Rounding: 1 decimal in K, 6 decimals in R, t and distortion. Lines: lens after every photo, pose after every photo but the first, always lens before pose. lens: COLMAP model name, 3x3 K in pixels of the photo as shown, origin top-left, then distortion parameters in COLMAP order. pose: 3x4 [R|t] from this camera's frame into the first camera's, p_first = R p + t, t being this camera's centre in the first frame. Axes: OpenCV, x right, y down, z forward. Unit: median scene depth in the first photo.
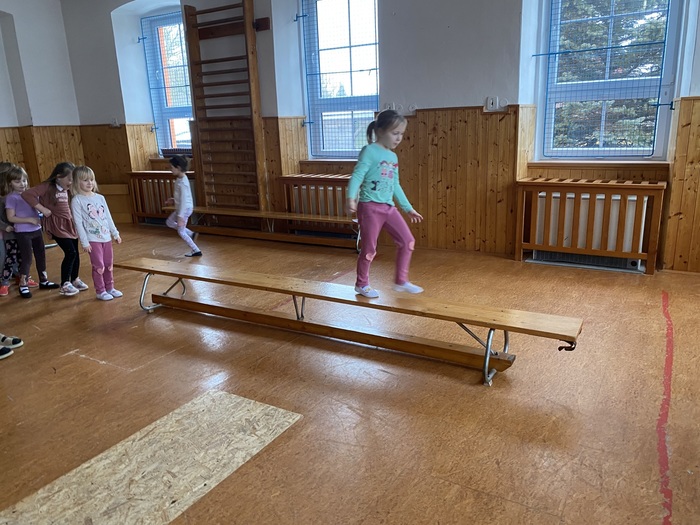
lens RADIAL K [[546.7, 0, 350.0], [0, 546.7, 262.5], [0, 0, 1]] dist [0.008320, -0.012760]
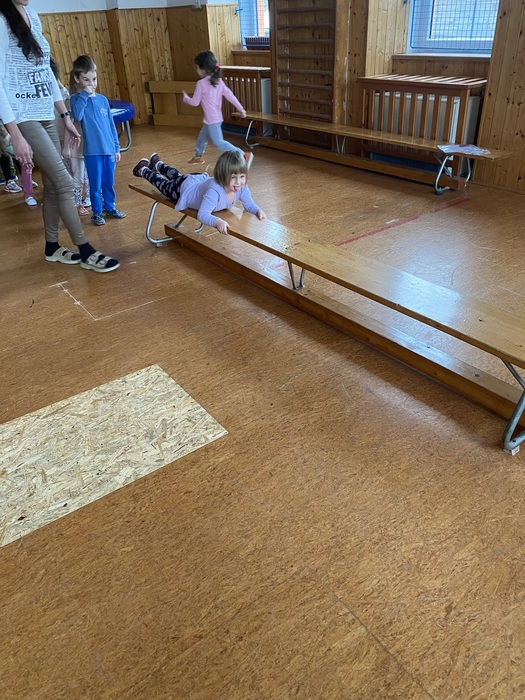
lens RADIAL K [[546.7, 0, 250.9], [0, 546.7, 354.0], [0, 0, 1]] dist [0.008320, -0.012760]
pose [[0.917604, 0.201144, -0.342848, 0.097350], [-0.083254, 0.940640, 0.329037, -0.041880], [0.388681, -0.273382, 0.879880, 0.197339]]
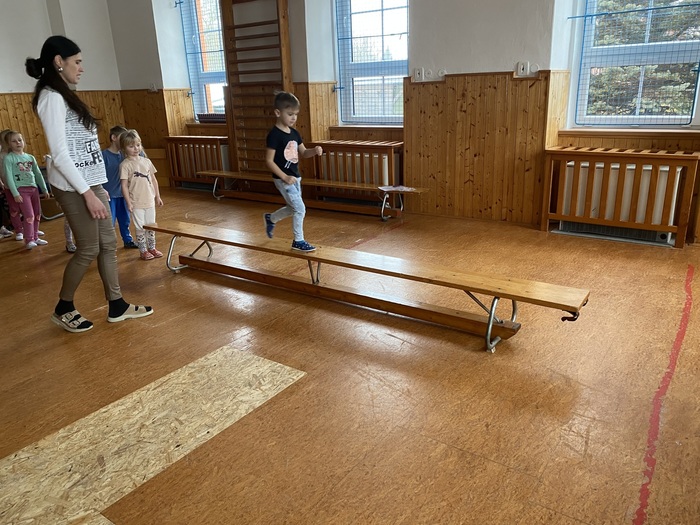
lens RADIAL K [[546.7, 0, 350.0], [0, 546.7, 262.5], [0, 0, 1]] dist [0.008320, -0.012760]
pose [[0.996851, 0.025976, -0.074929, 0.036604], [-0.021536, 0.997999, 0.059456, 0.001989], [0.076323, -0.057655, 0.995415, -0.011743]]
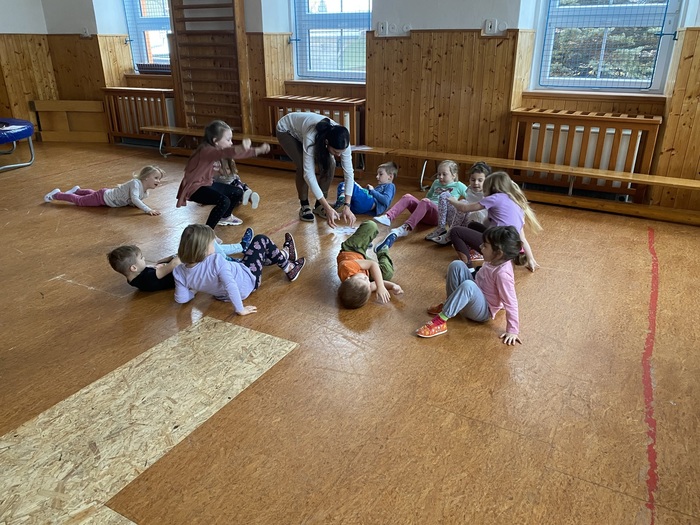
lens RADIAL K [[546.0, 0, 348.5], [0, 546.0, 263.2], [0, 0, 1]] dist [0.006293, -0.009548]
pose [[0.998959, 0.018918, 0.041504, -0.020743], [-0.024357, 0.990583, 0.134730, -0.003972], [-0.038565, -0.135601, 0.990013, 0.009166]]
